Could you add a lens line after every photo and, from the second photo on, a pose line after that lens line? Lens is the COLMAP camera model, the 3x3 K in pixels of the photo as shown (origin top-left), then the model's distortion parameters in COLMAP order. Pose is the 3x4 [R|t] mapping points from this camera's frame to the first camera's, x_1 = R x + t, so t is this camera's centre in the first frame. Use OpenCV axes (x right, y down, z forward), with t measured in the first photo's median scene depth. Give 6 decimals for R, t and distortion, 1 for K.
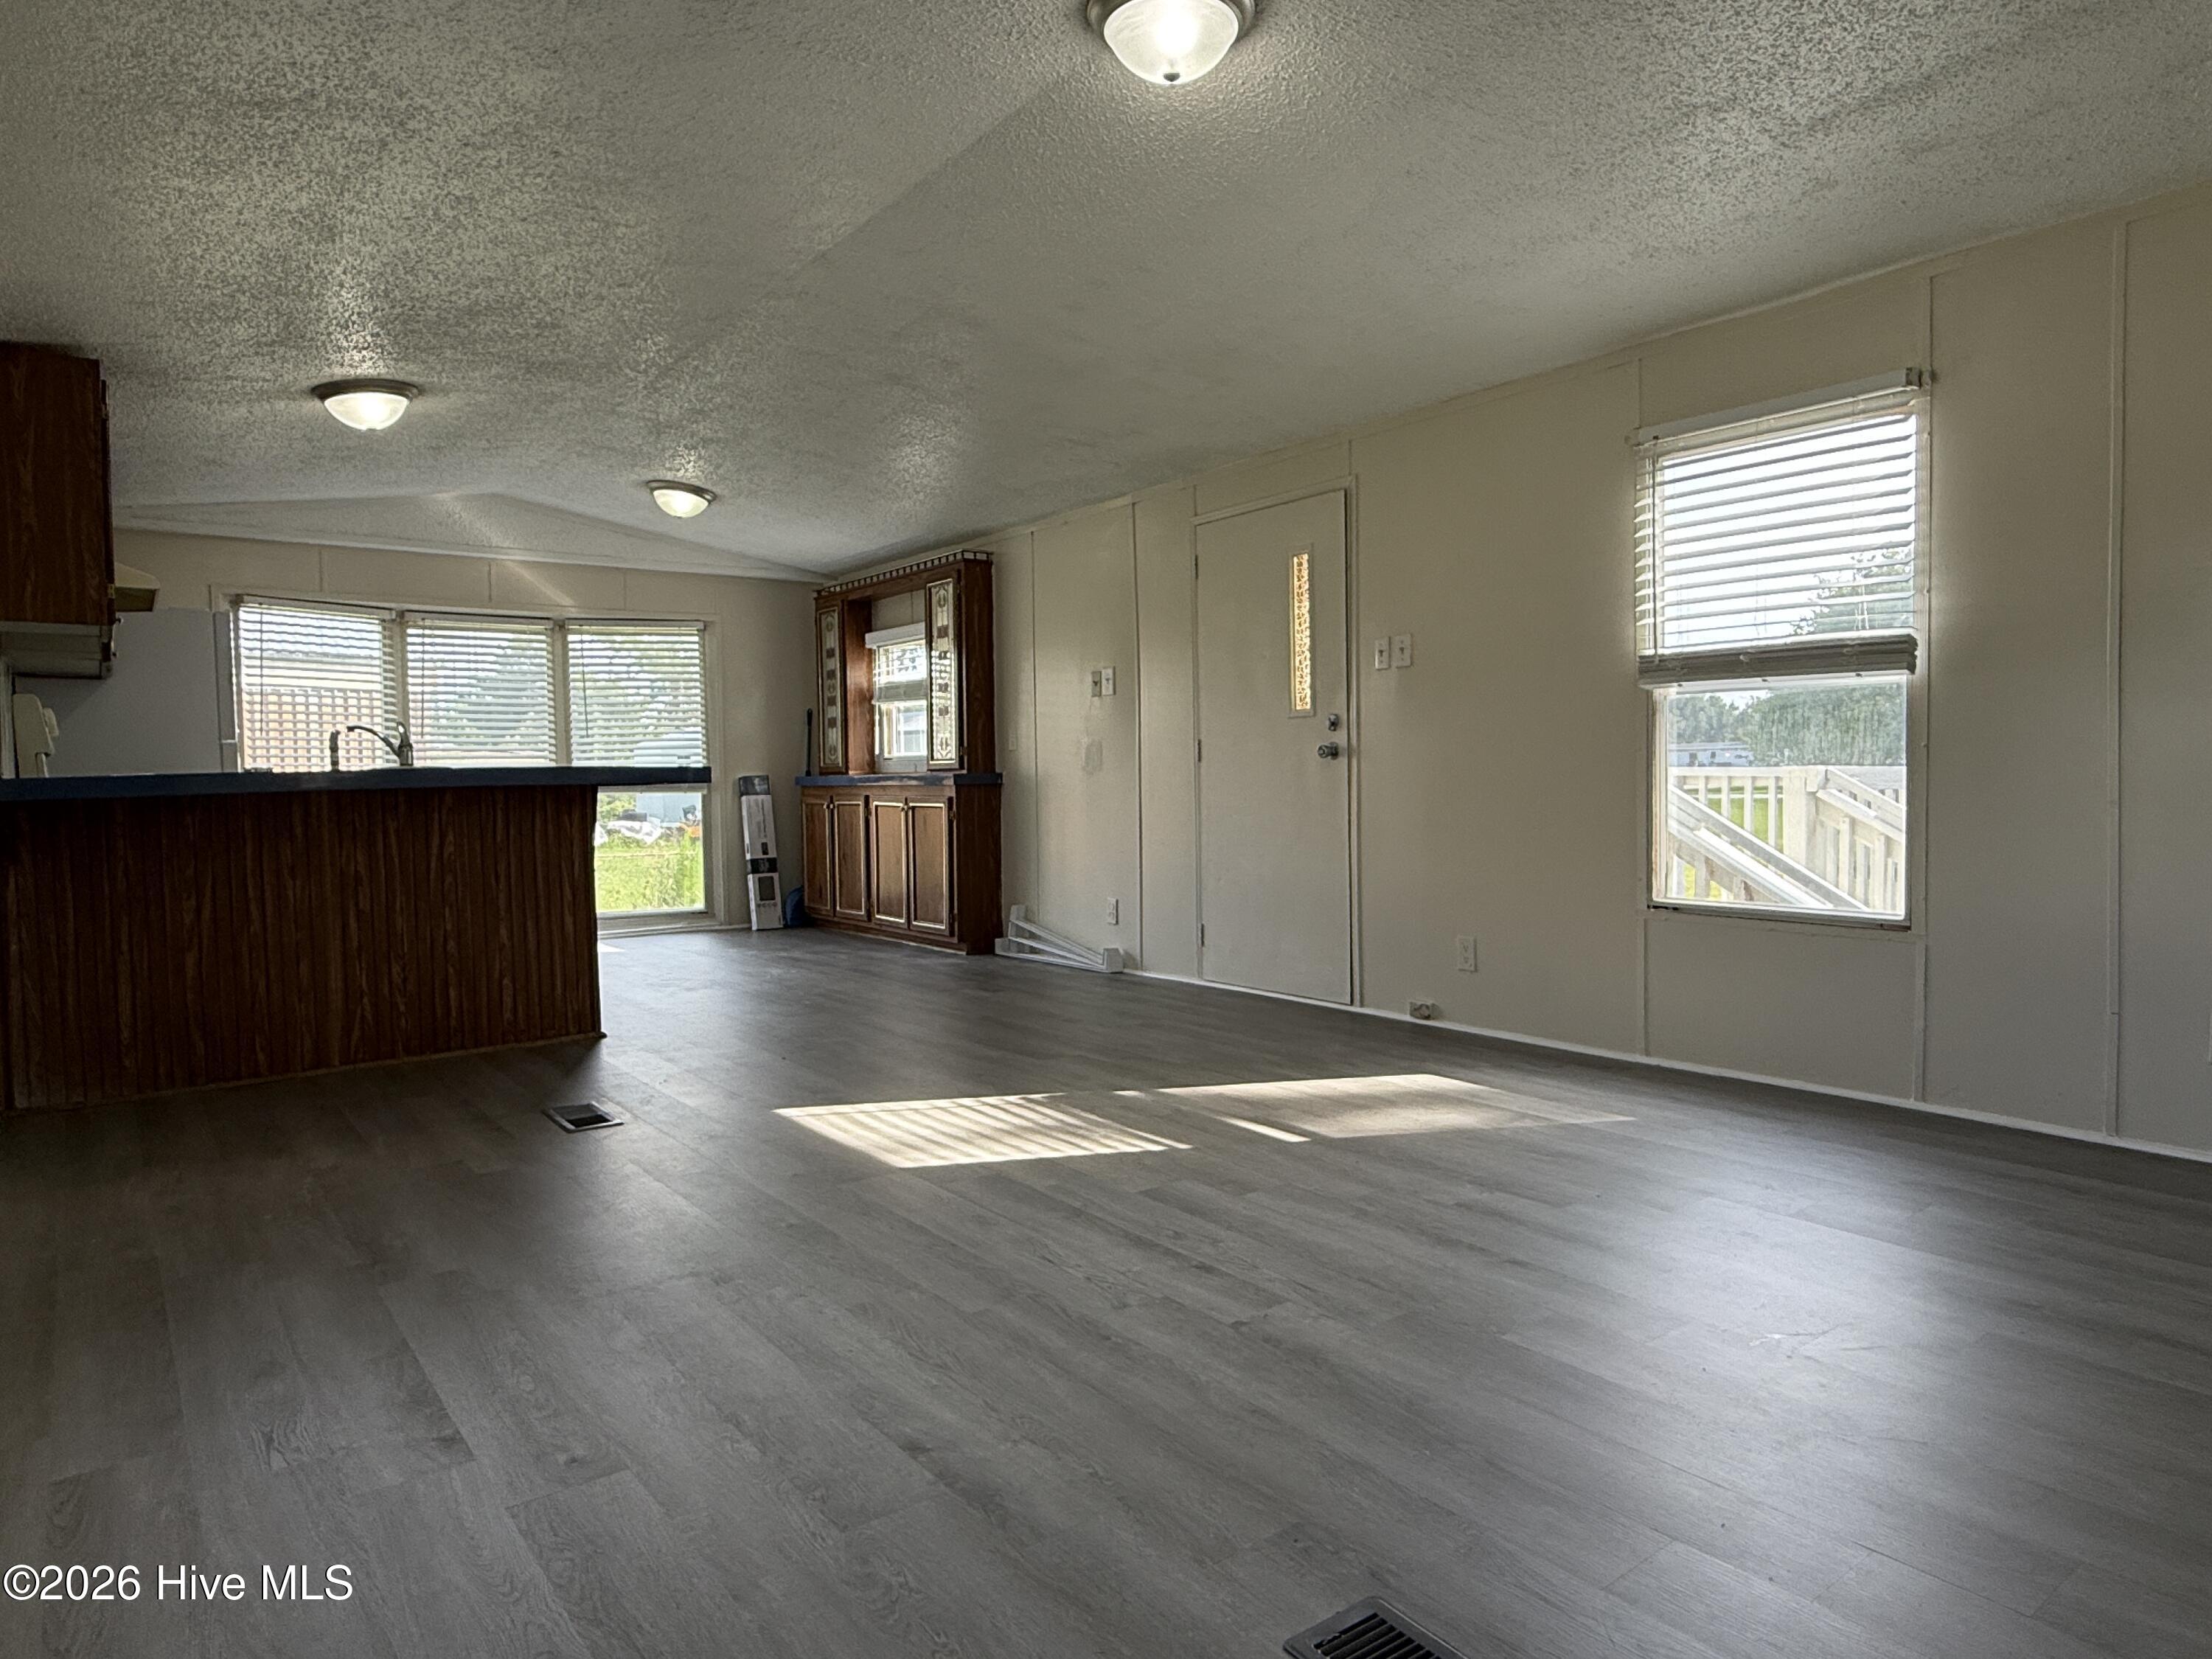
lens RADIAL K [[1338.0, 0, 1108.3], [0, 1338.0, 834.1], [0, 0, 1]] dist [-0.001347, 0.000439]
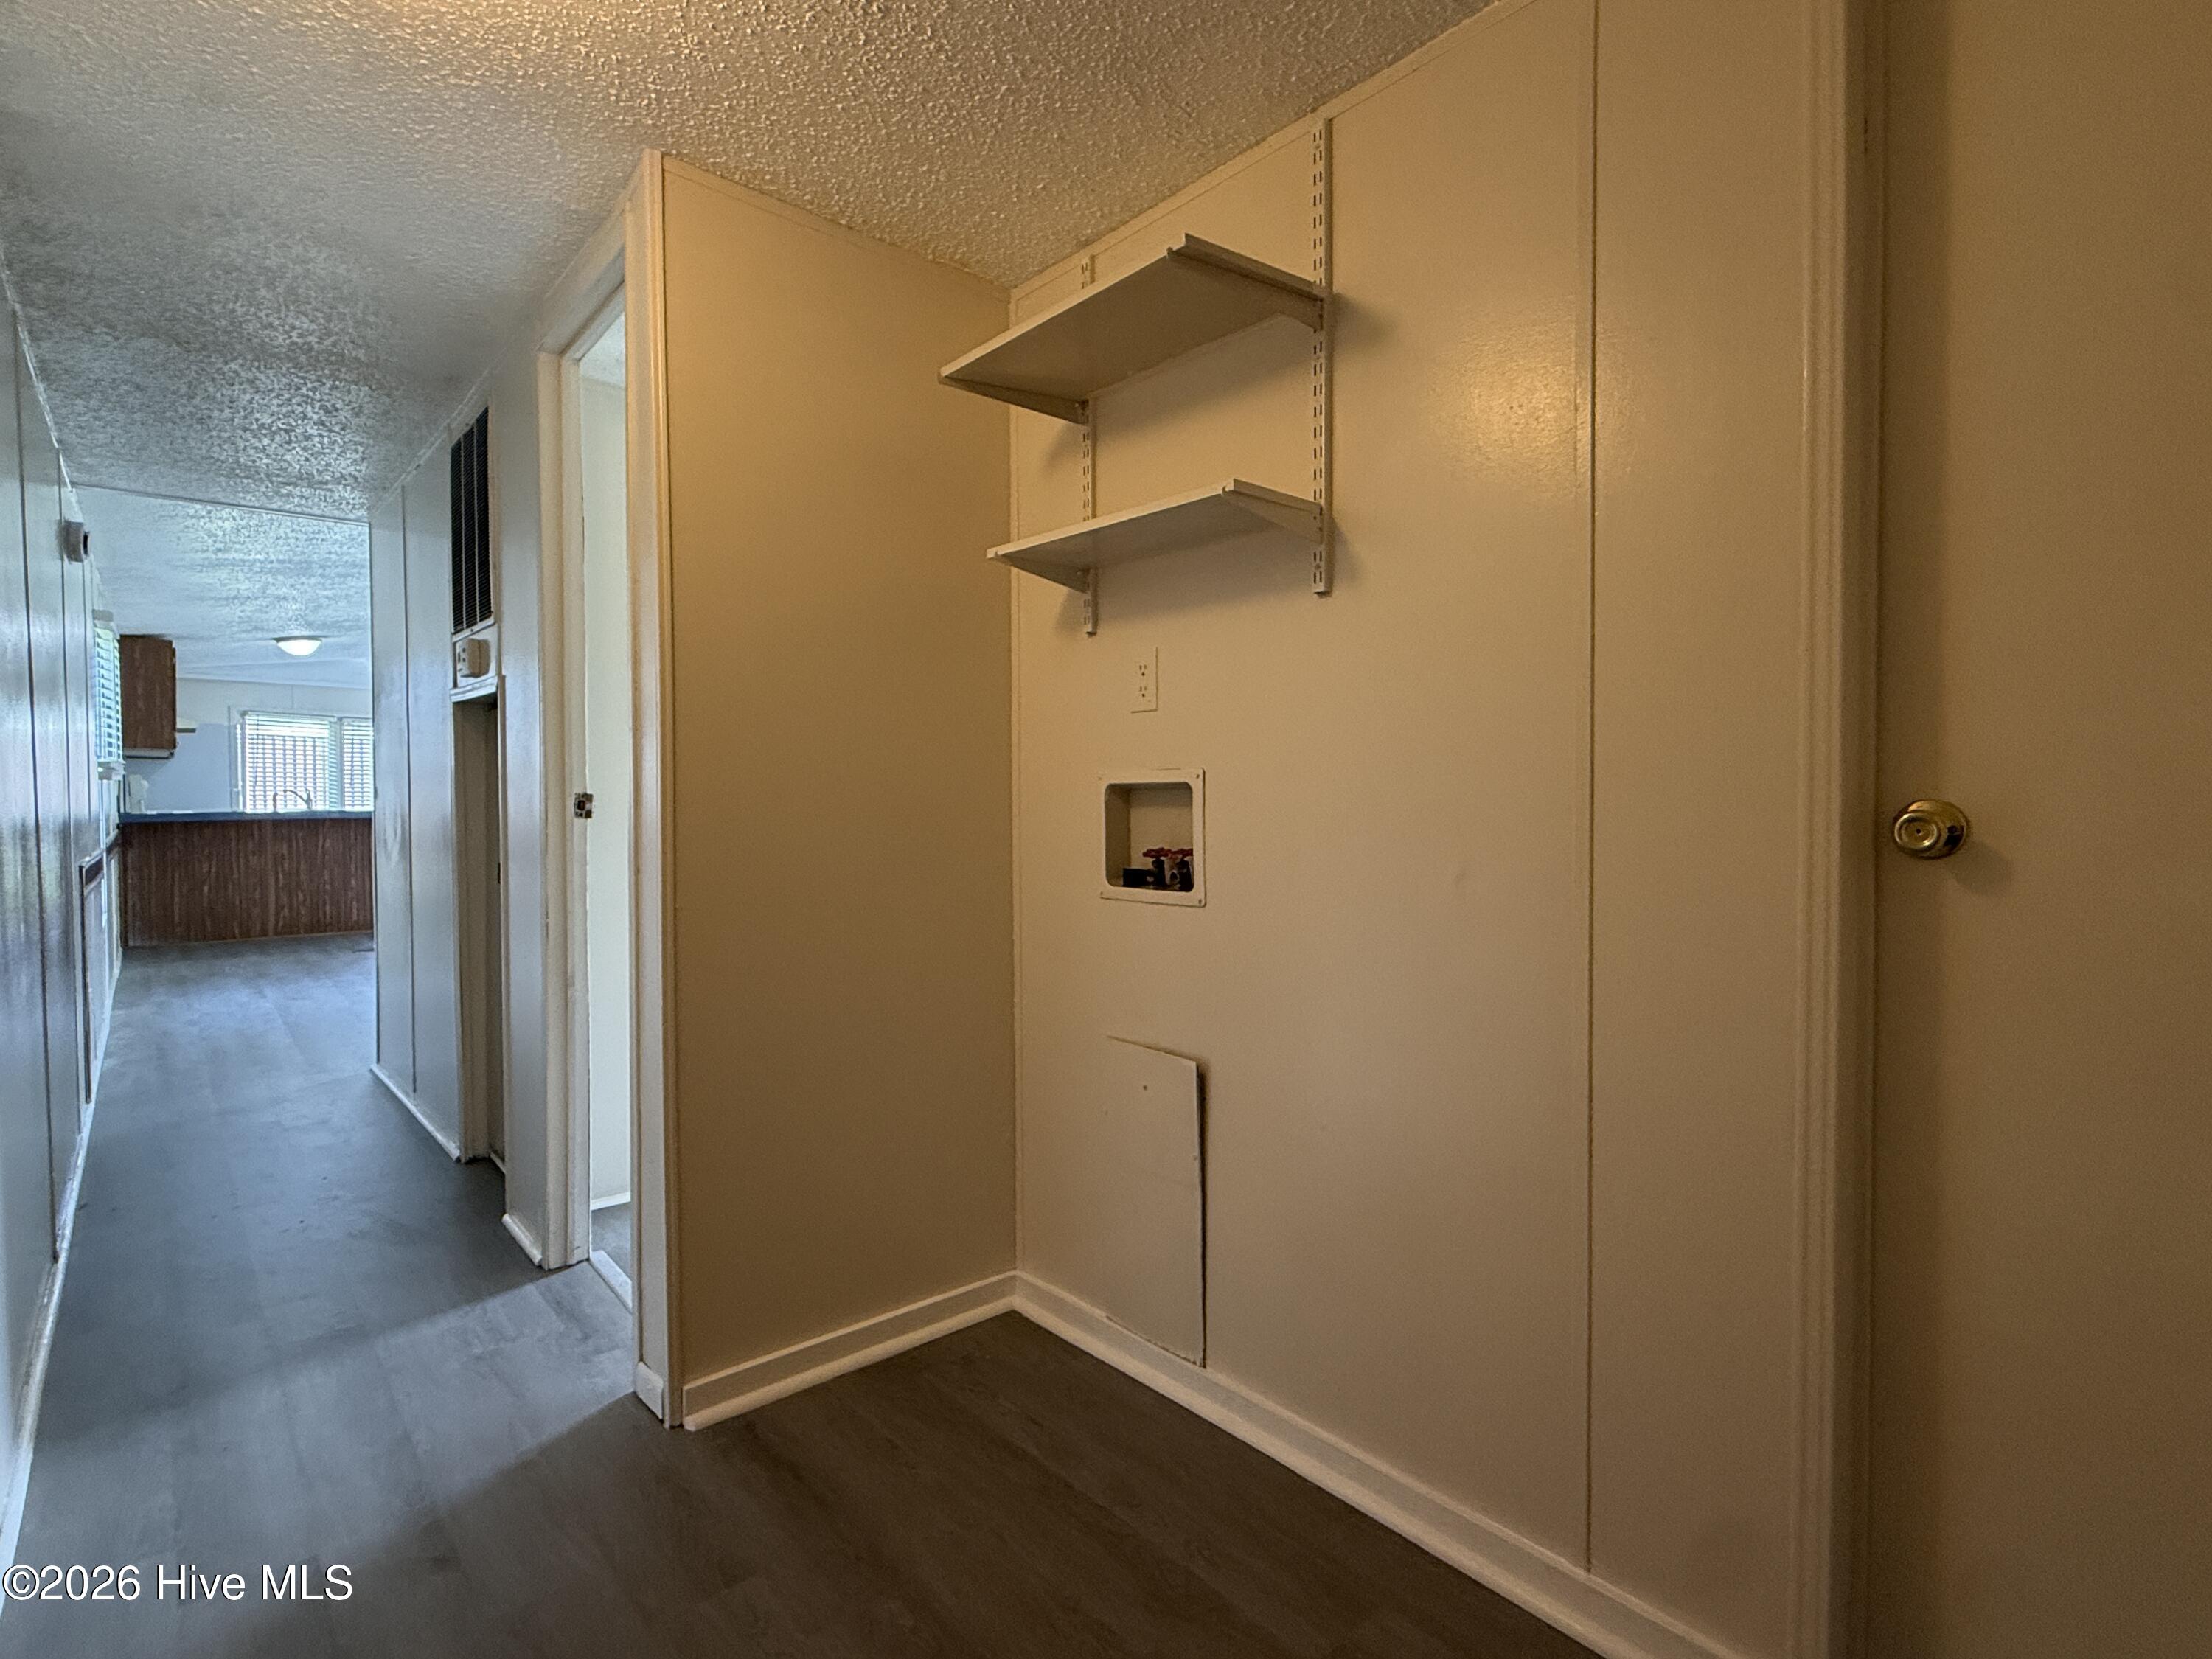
lens RADIAL K [[1099.5, 0, 1106.0], [0, 1099.5, 829.5], [0, 0, 1]] dist [0.000986, 0.000241]
pose [[0.997476, 0.018028, 0.068675, 0.887683], [-0.016651, 0.999650, -0.020570, 0.002337], [-0.069022, 0.019374, 0.997427, -1.221249]]
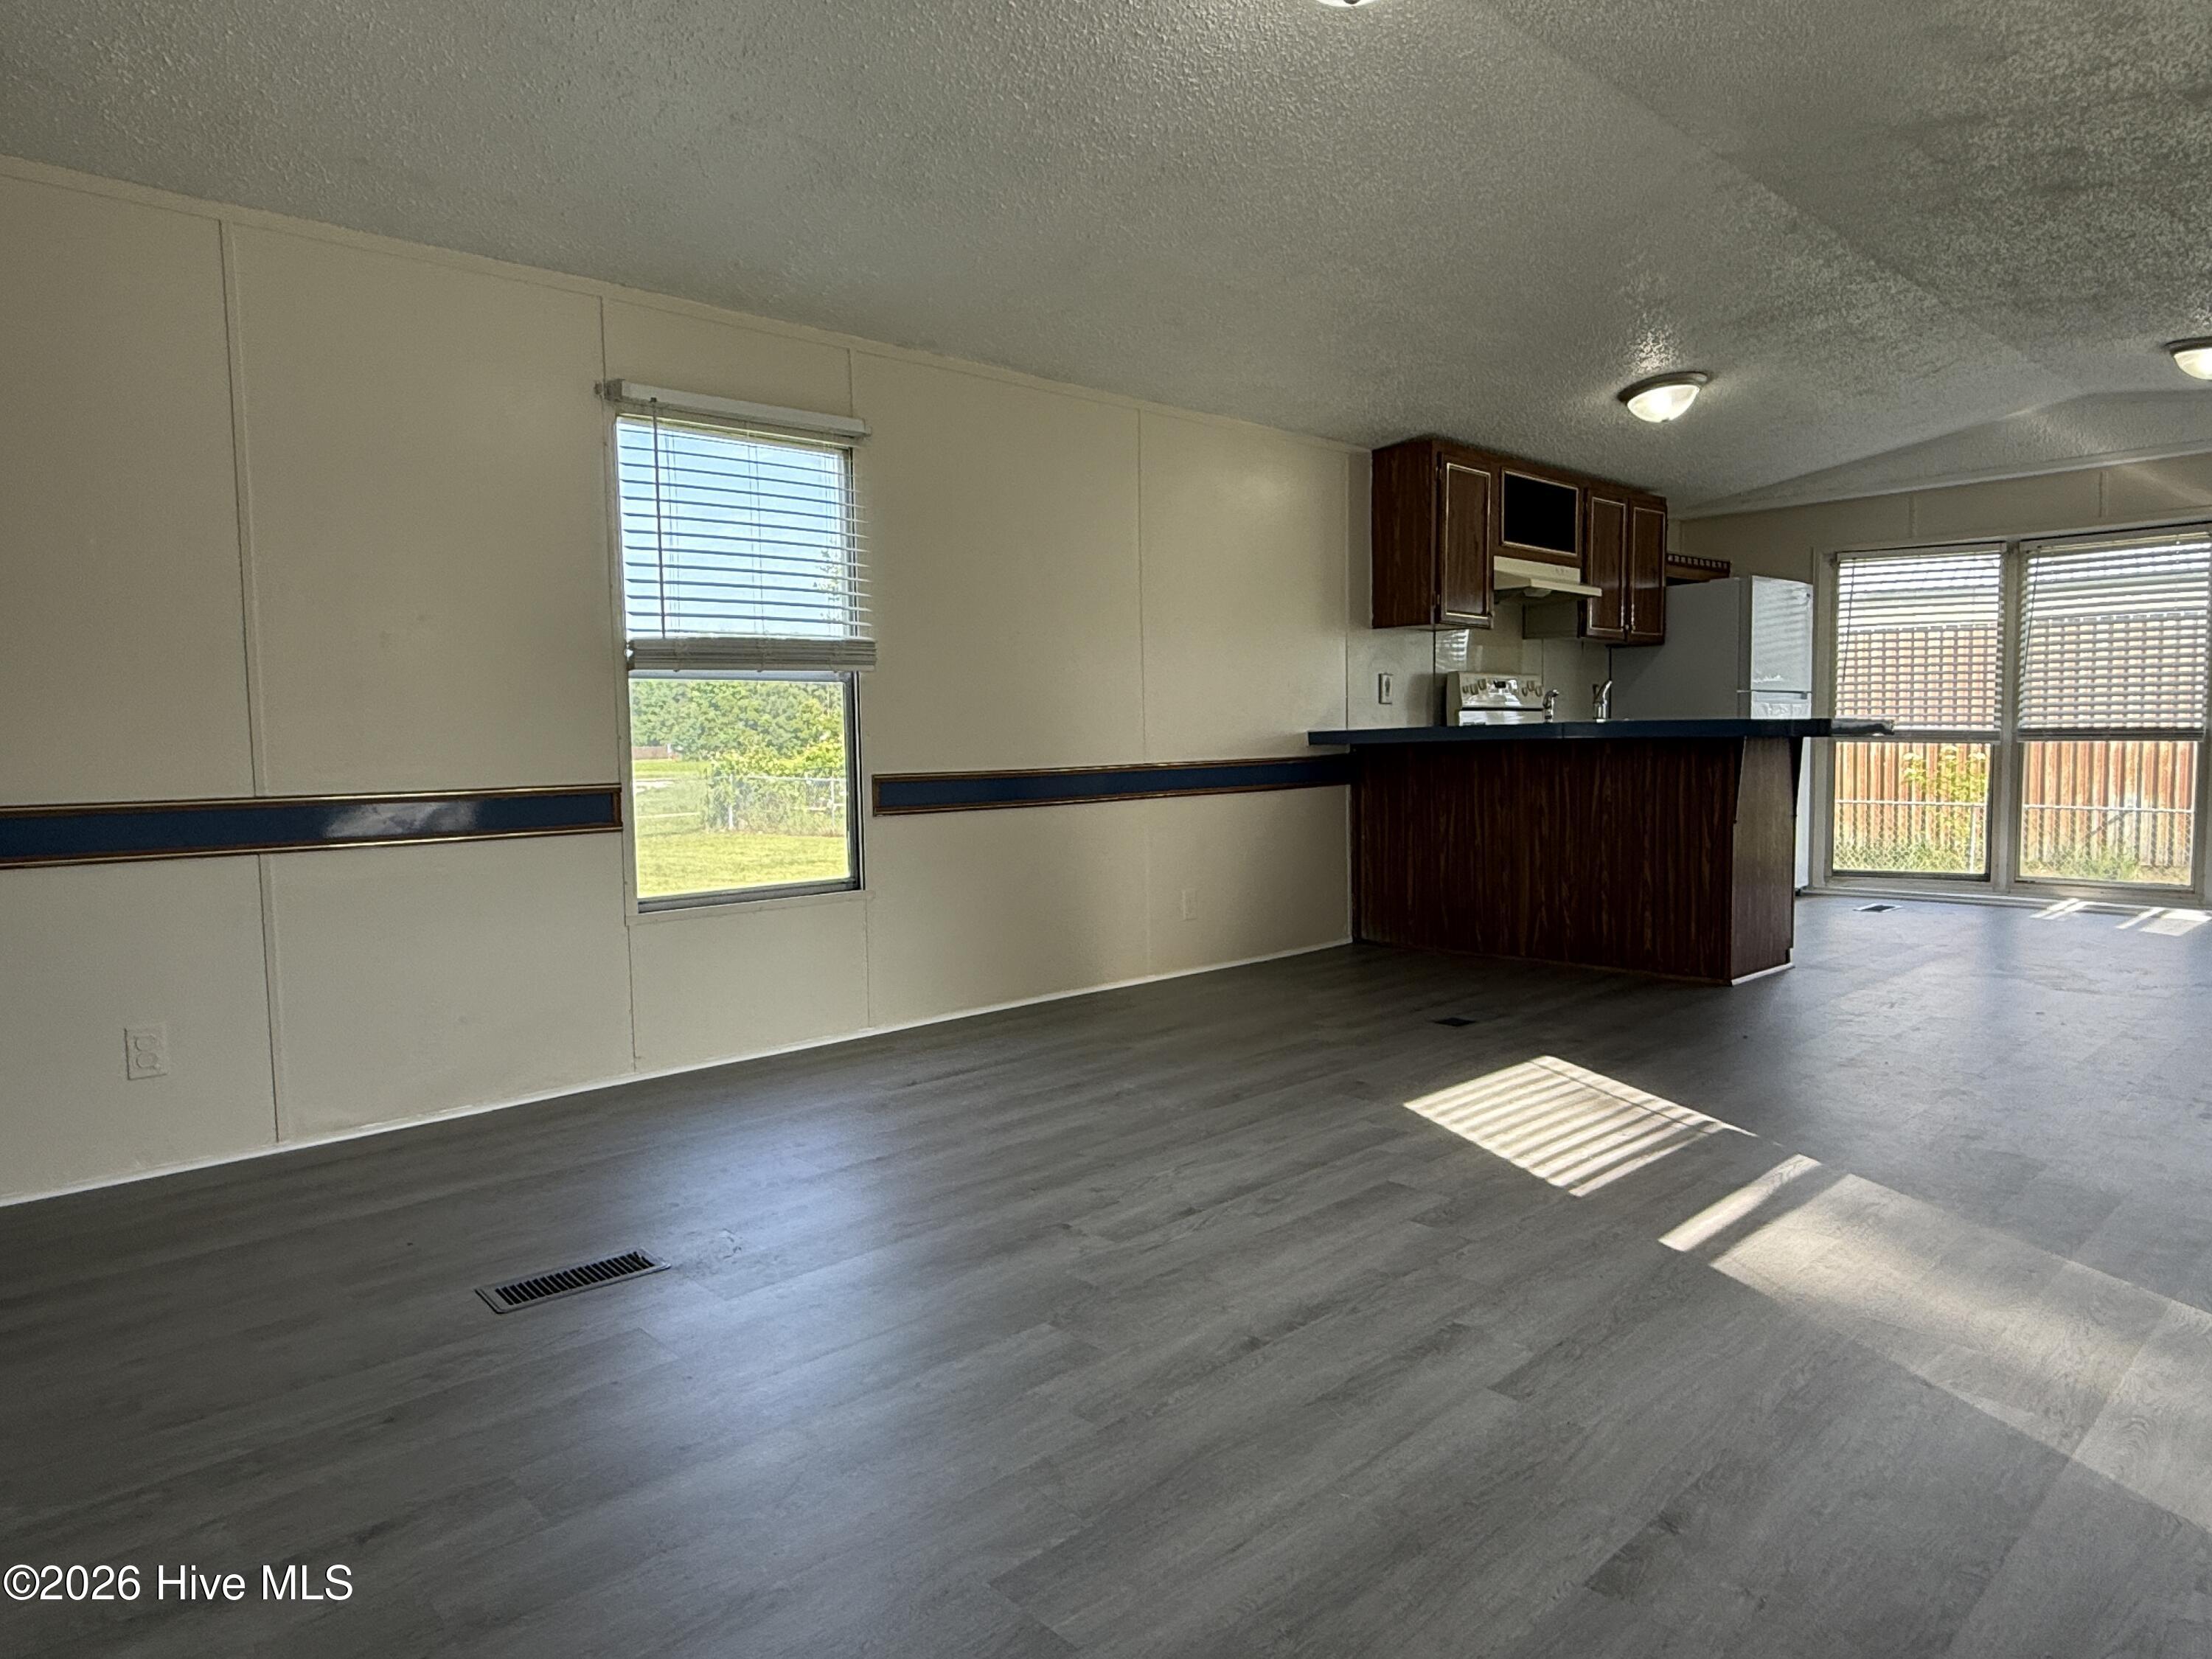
lens RADIAL K [[1338.9, 0, 1100.1], [0, 1338.9, 833.5], [0, 0, 1]] dist [-0.001585, 0.000041]
pose [[0.093239, 0.085984, -0.991924, 0.763502], [-0.029670, 0.996061, 0.083554, -0.044840], [0.995202, 0.021639, 0.095423, 0.568786]]
